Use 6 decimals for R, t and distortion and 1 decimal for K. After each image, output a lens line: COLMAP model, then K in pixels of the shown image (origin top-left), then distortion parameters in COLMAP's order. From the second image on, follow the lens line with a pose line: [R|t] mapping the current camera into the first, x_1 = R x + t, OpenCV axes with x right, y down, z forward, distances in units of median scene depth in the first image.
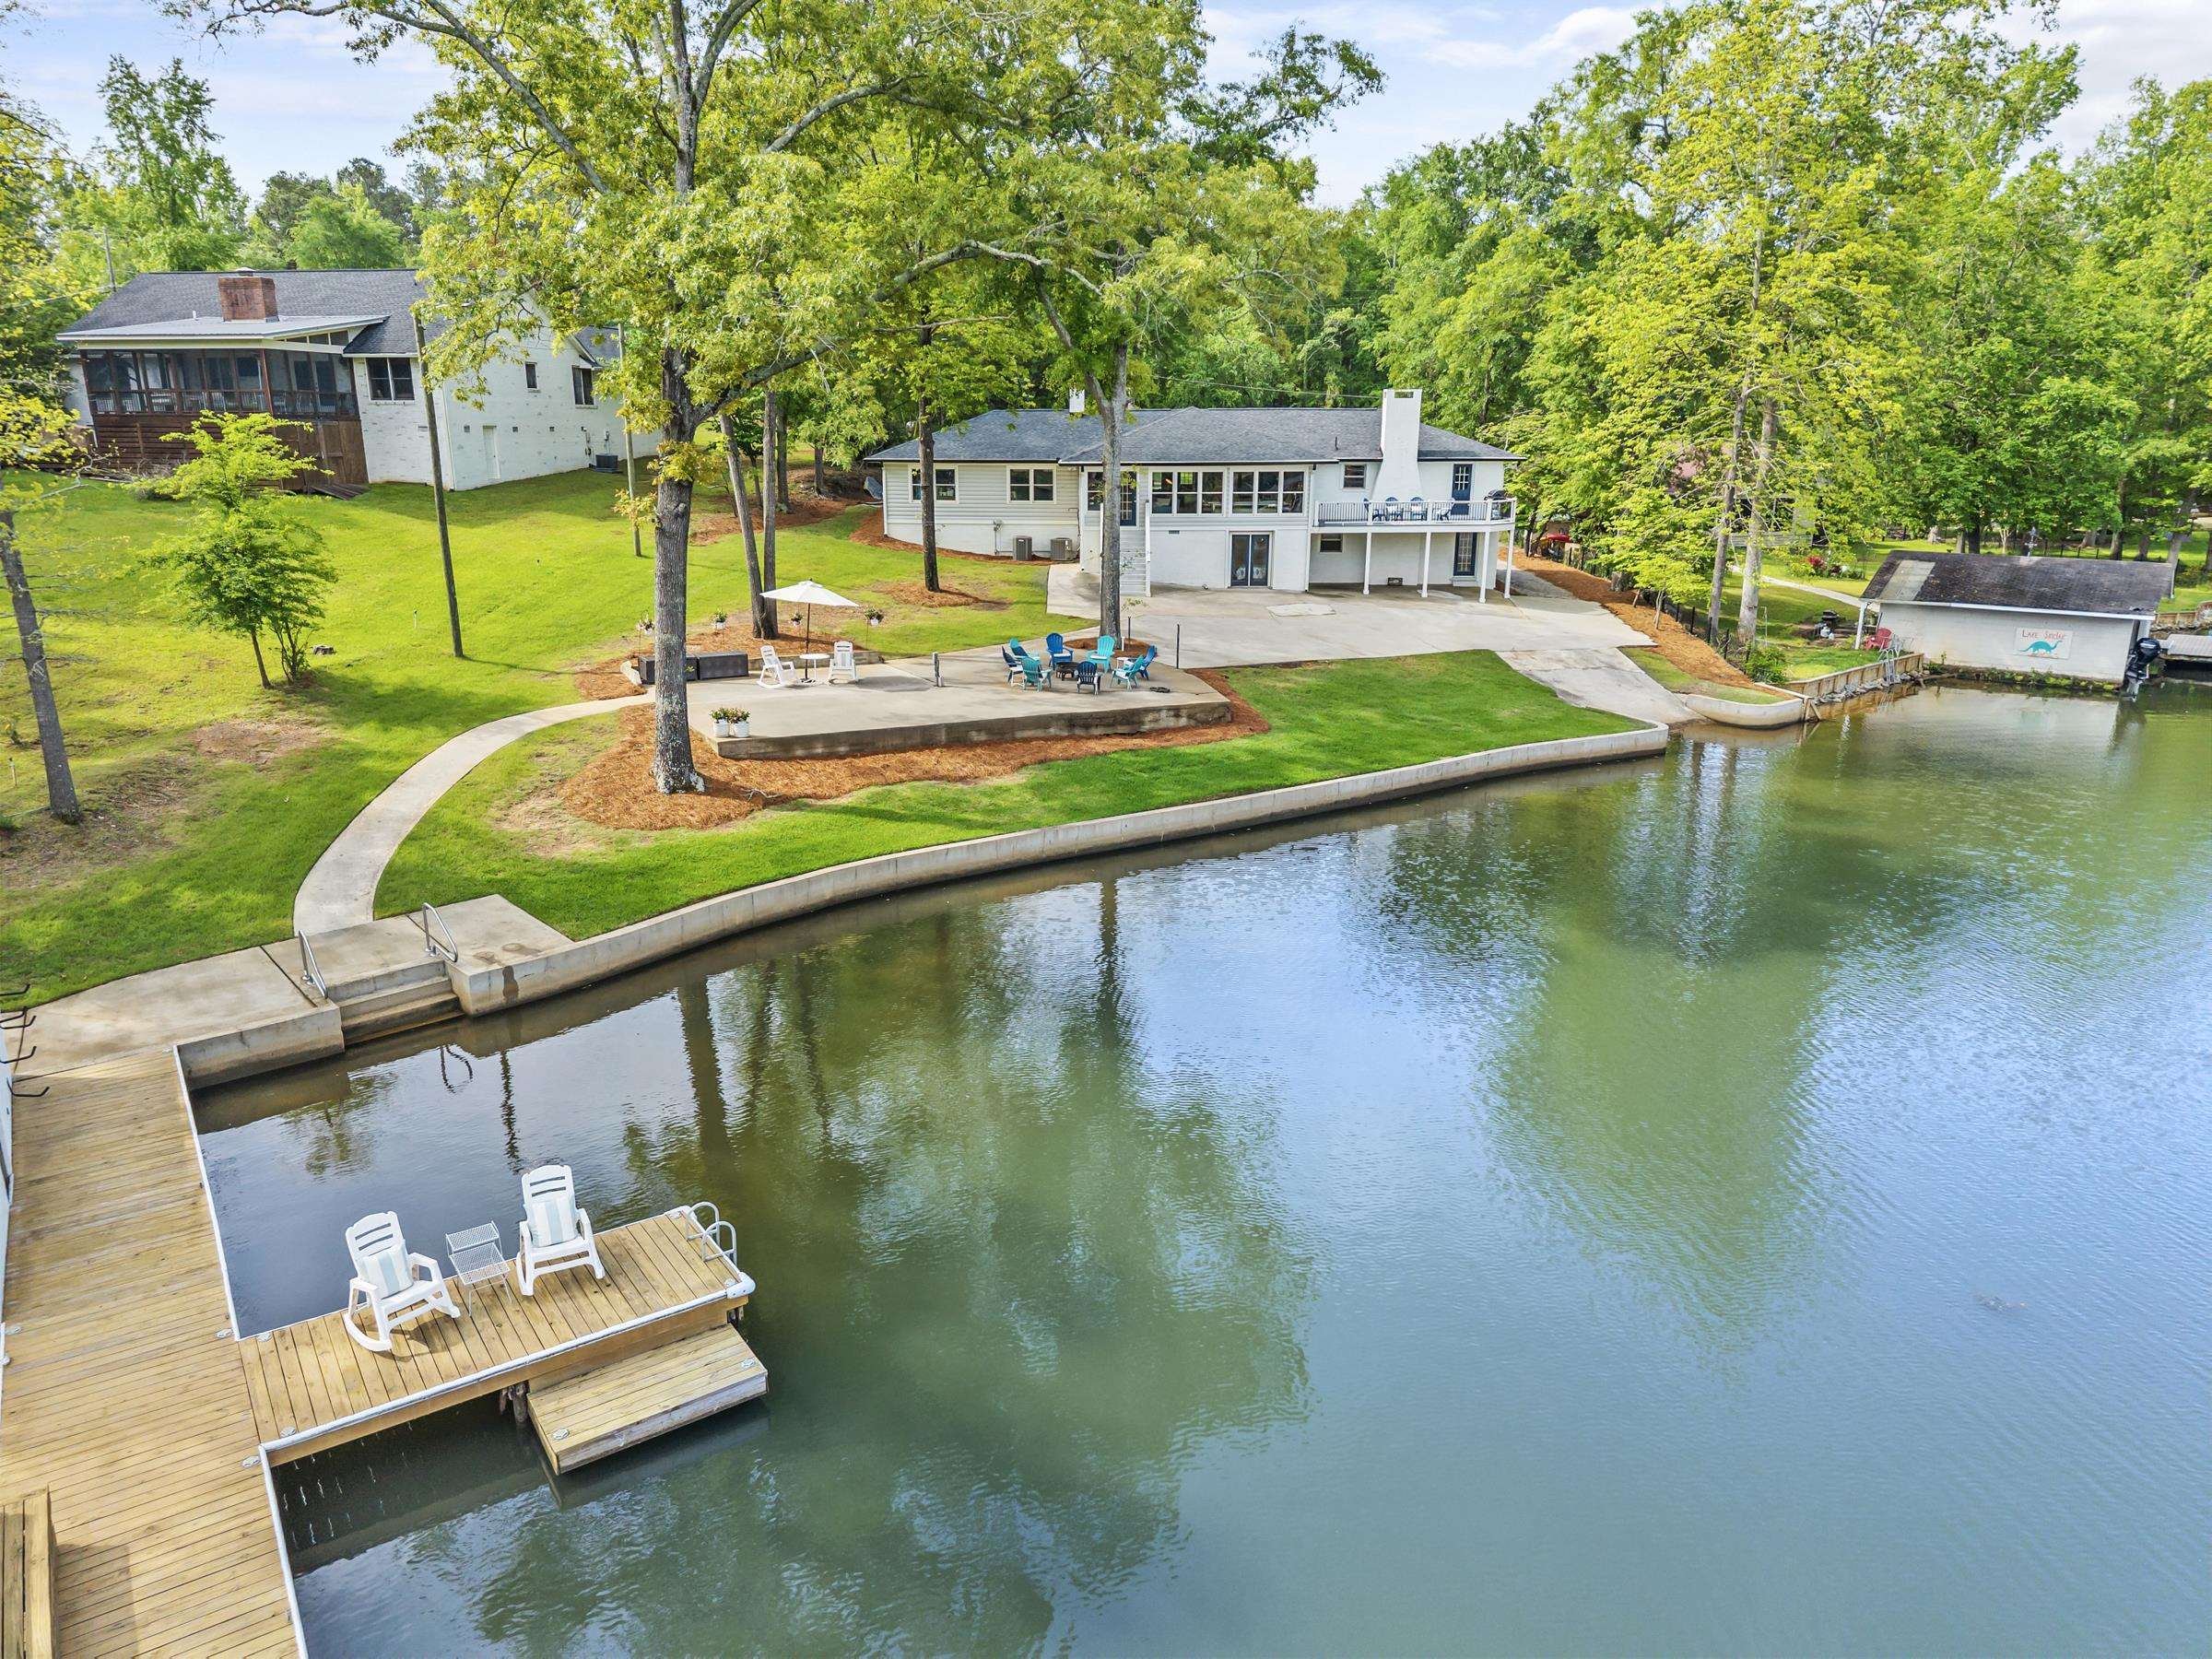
lens RADIAL K [[1539.4, 0, 1171.1], [0, 1539.4, 920.2], [0, 0, 1]] dist [0.008030, -0.002958]
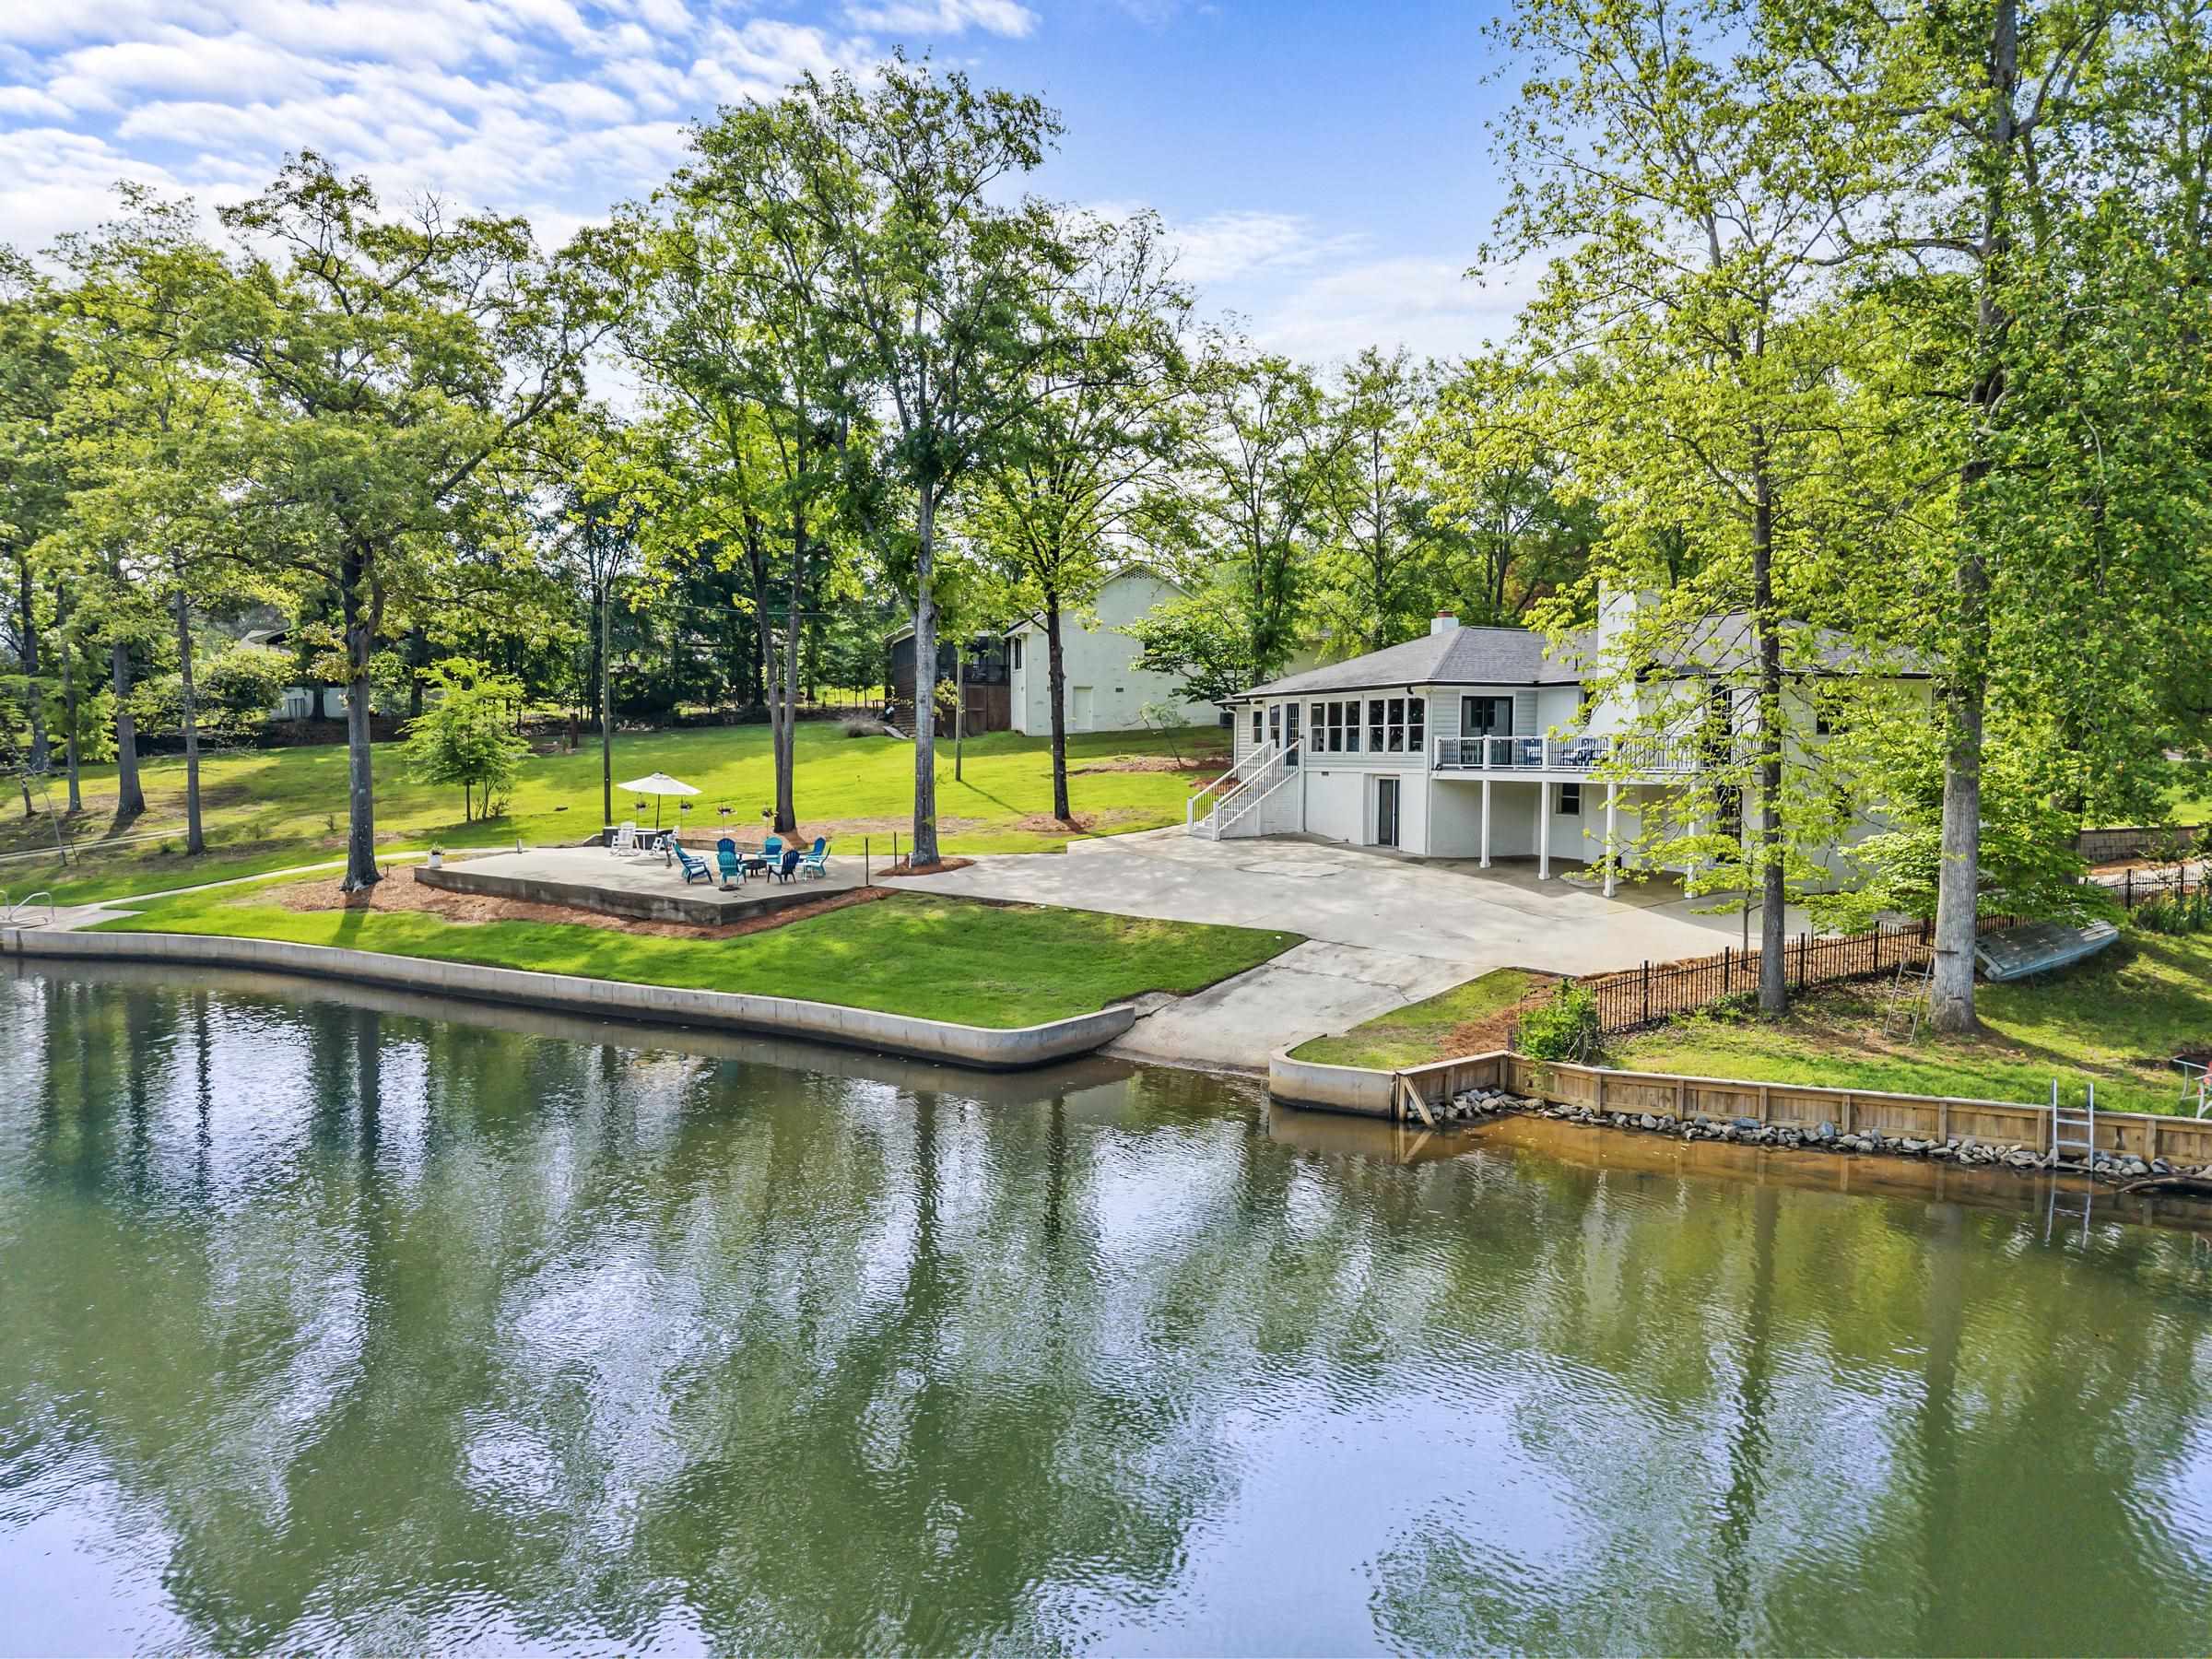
lens RADIAL K [[1539.4, 0, 1088.9], [0, 1539.4, 830.4], [0, 0, 1]] dist [0.008030, -0.002958]
pose [[0.373306, 0.046897, -0.926522, 0.776099], [-0.290339, 0.954457, -0.068670, -0.147271], [0.881105, 0.294640, 0.369920, 0.666355]]
